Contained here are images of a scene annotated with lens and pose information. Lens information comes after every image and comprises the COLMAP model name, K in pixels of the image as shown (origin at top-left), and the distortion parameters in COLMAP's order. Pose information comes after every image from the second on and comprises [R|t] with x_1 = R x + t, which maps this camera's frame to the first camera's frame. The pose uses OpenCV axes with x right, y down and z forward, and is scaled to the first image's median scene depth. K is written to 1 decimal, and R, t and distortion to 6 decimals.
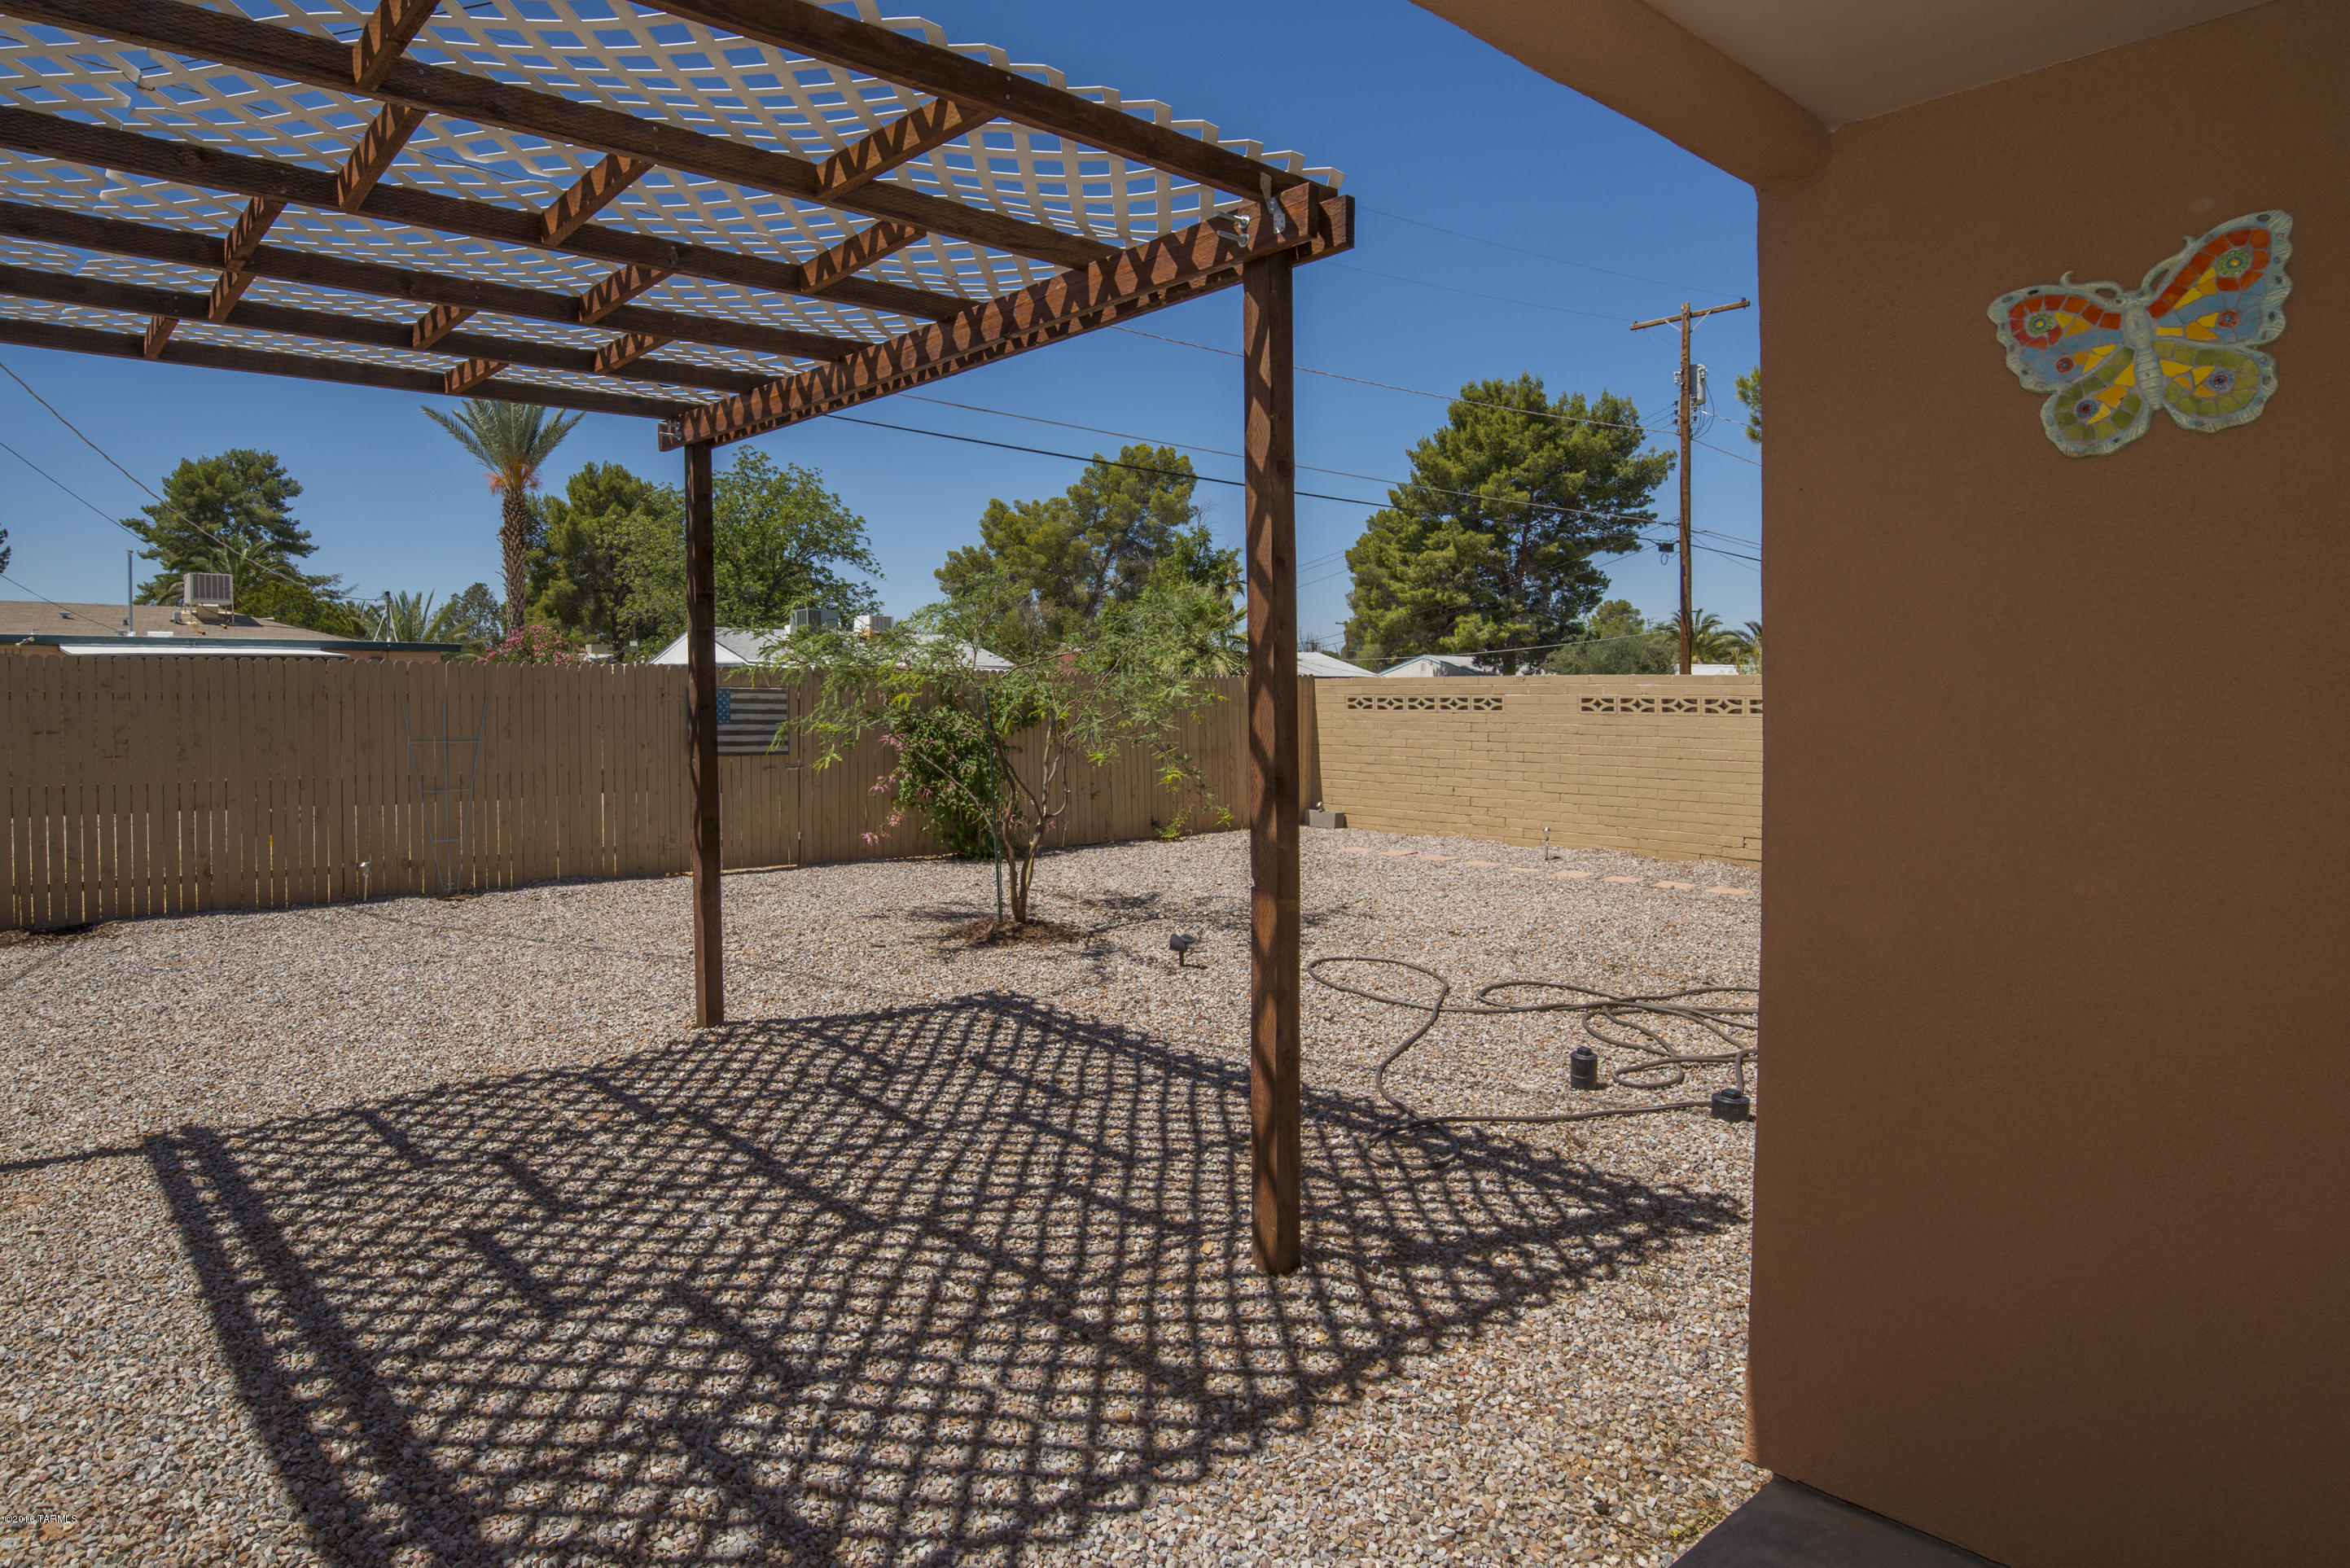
lens RADIAL K [[1275.5, 0, 1174.9], [0, 1275.5, 645.2], [0, 0, 1]] dist [-0.032085, 0.000711]
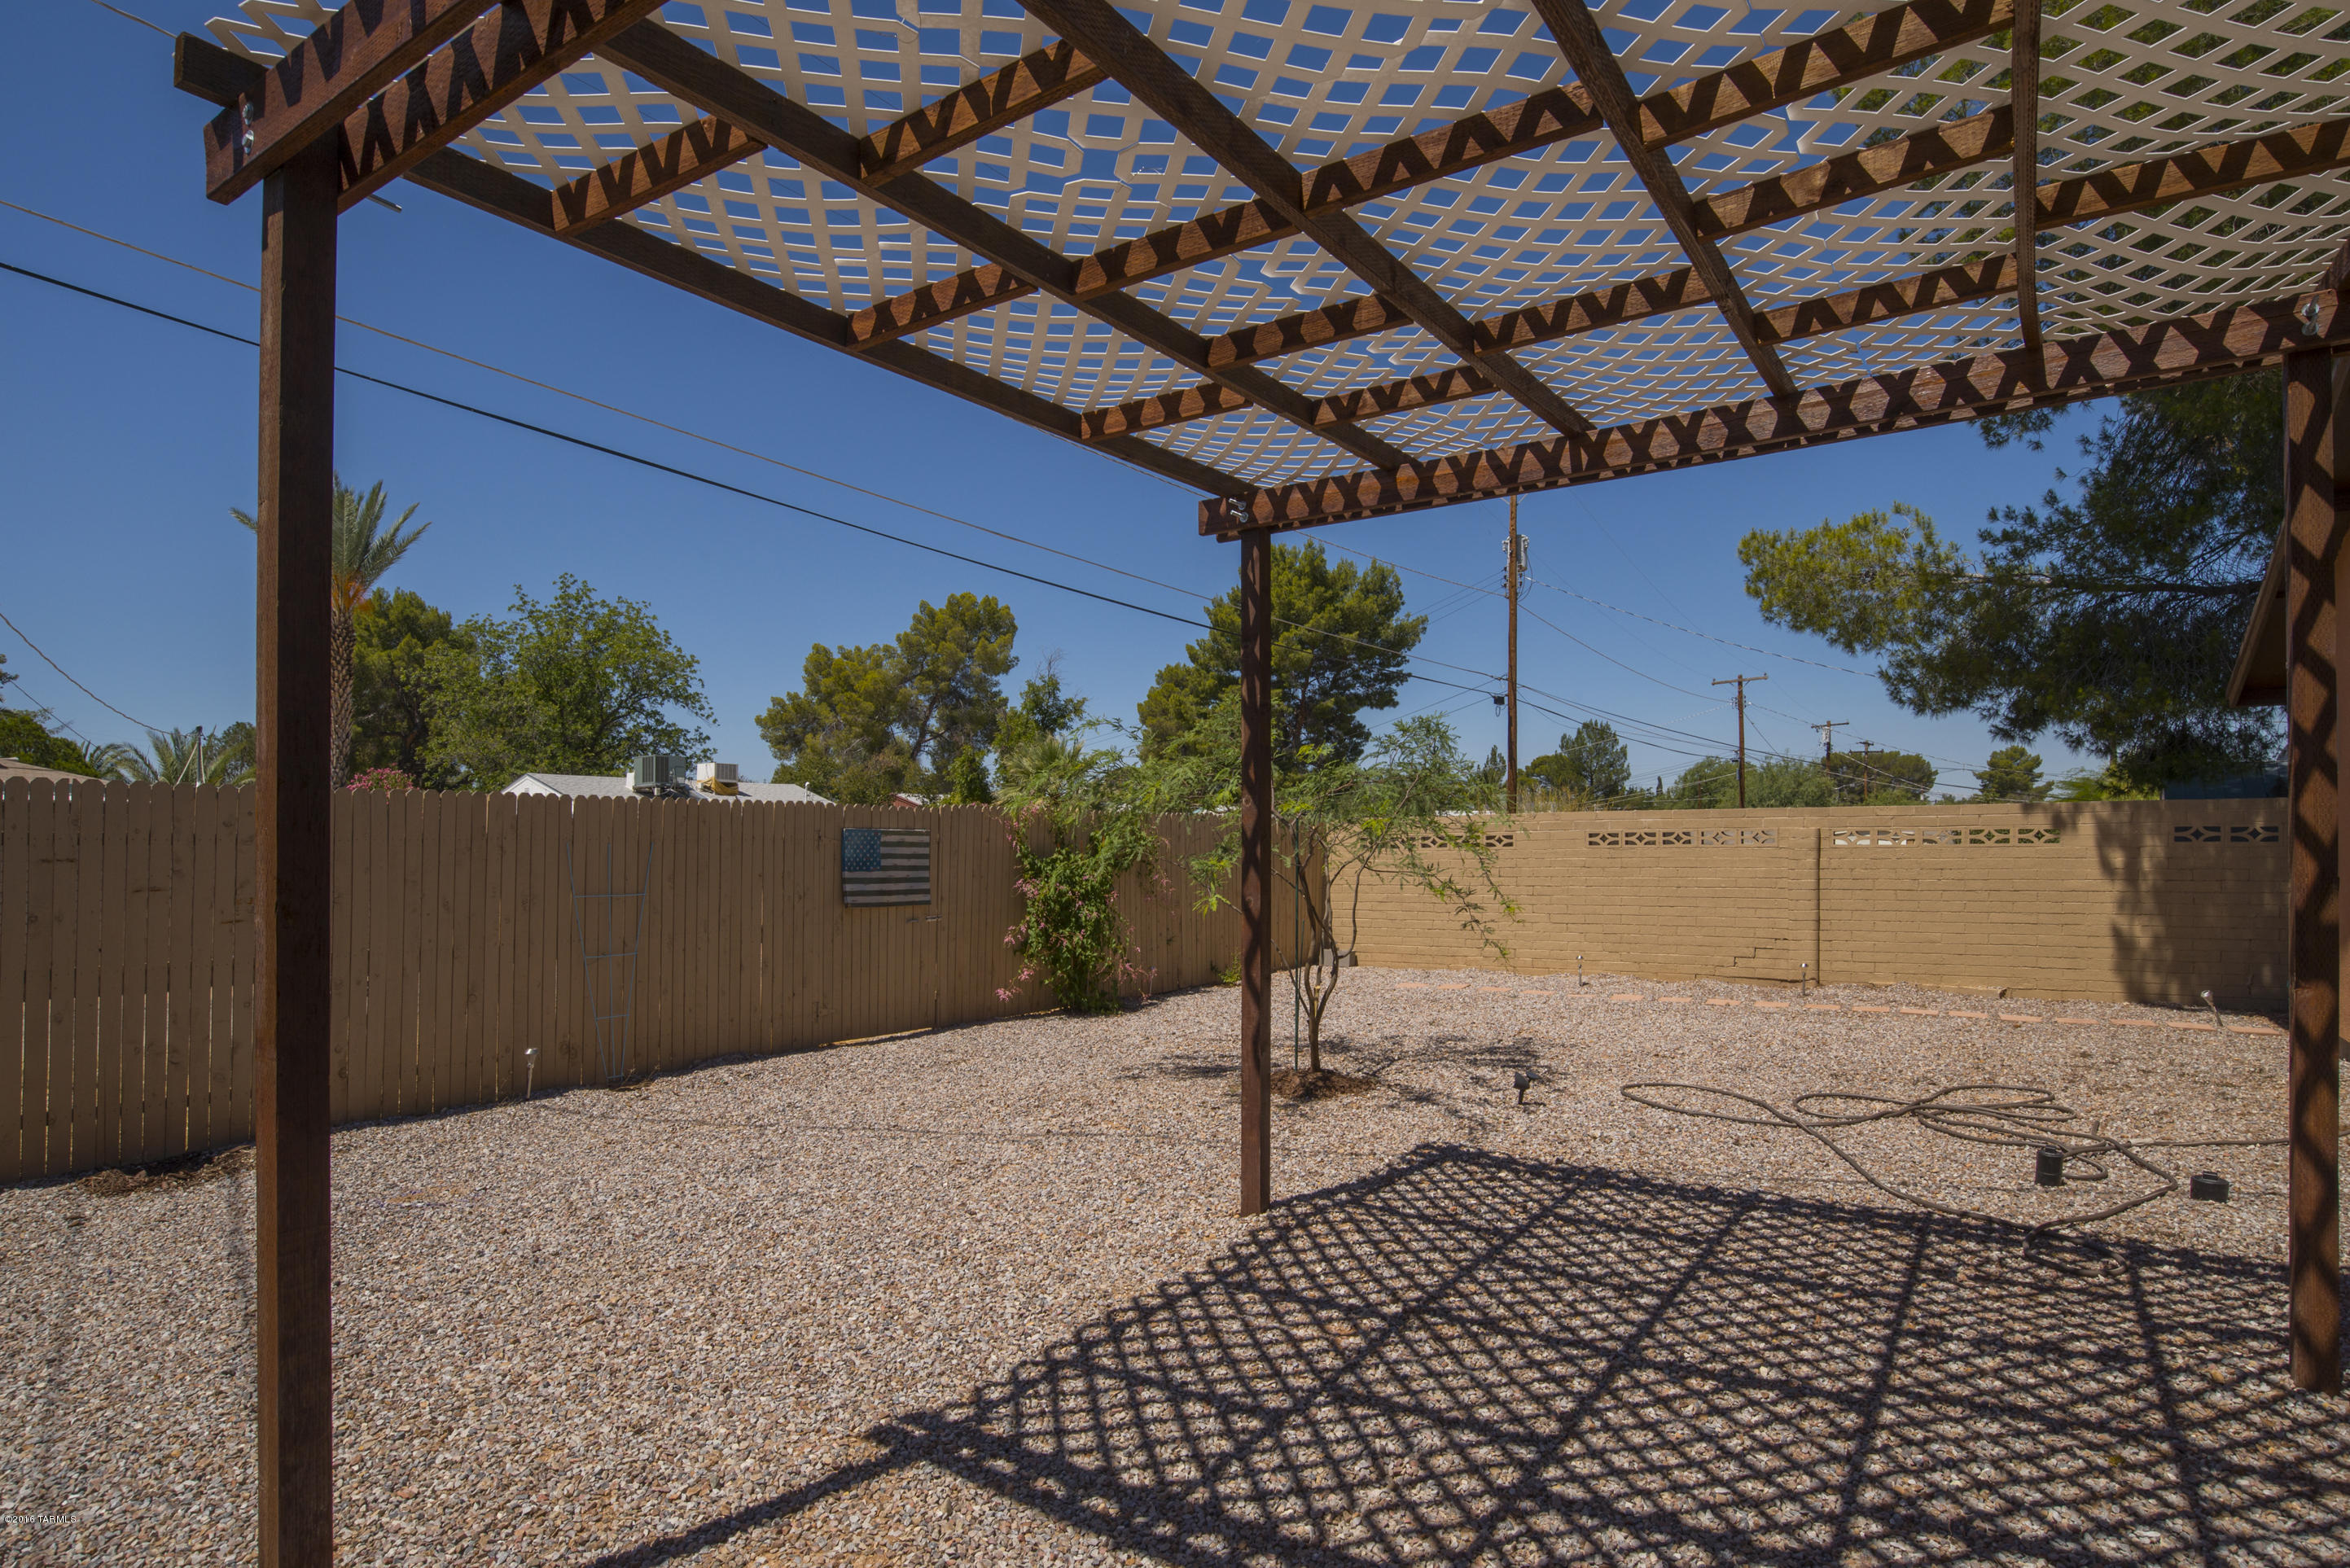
lens RADIAL K [[1236.1, 0, 1170.7], [0, 1236.1, 754.5], [0, 0, 1]] dist [-0.023179, 0.005950]
pose [[0.964695, 0.001390, 0.263365, -0.154907], [0.008664, 0.999277, -0.037008, 0.006086], [-0.263226, 0.037983, 0.963986, 0.049012]]
